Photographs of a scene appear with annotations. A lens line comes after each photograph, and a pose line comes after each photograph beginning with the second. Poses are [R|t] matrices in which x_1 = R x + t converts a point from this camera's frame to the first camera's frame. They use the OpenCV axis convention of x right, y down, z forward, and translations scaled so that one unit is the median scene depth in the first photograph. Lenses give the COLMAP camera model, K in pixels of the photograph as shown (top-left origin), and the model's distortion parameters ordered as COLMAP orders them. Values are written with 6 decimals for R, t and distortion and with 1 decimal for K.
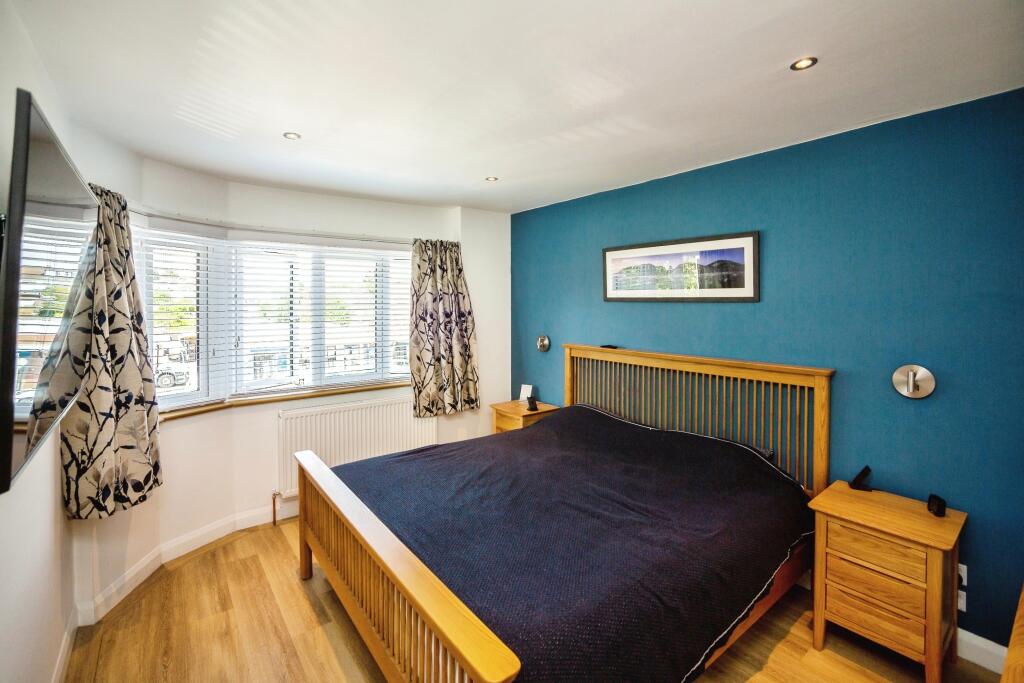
lens RADIAL K [[441.6, 0, 516.6], [0, 441.6, 343.6], [0, 0, 1]] dist [-0.019105, 0.002842]
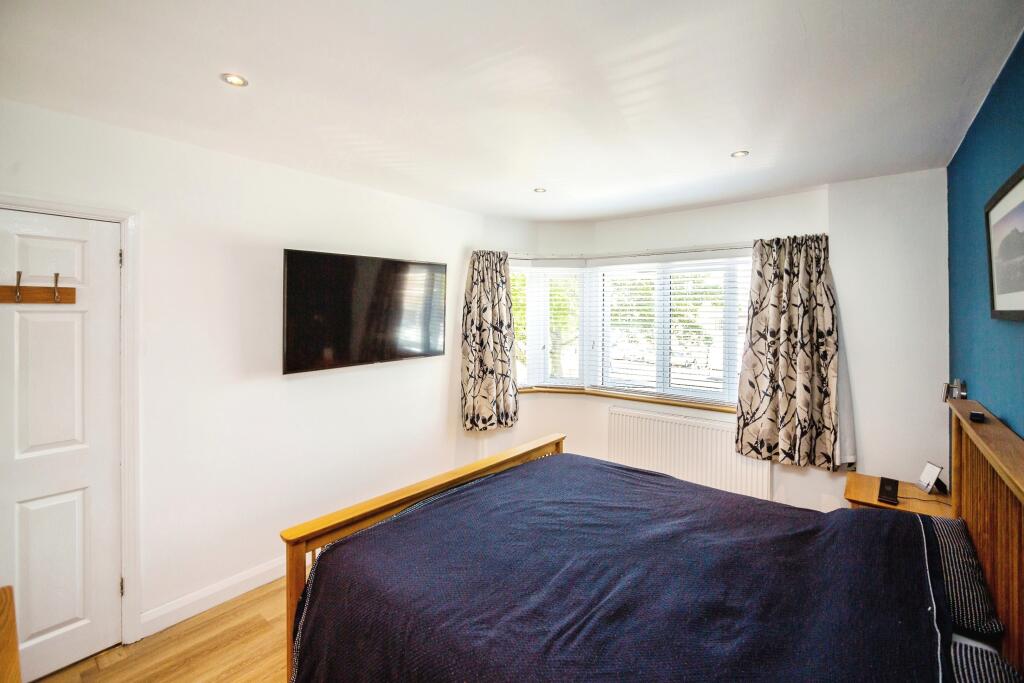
lens RADIAL K [[441.6, 0, 514.6], [0, 441.6, 345.4], [0, 0, 1]] dist [-0.019105, 0.002842]
pose [[0.249558, 0.070812, -0.965767, 0.460491], [-0.095977, 0.994221, 0.048097, -0.035974], [0.963592, 0.080688, 0.254912, 0.358676]]
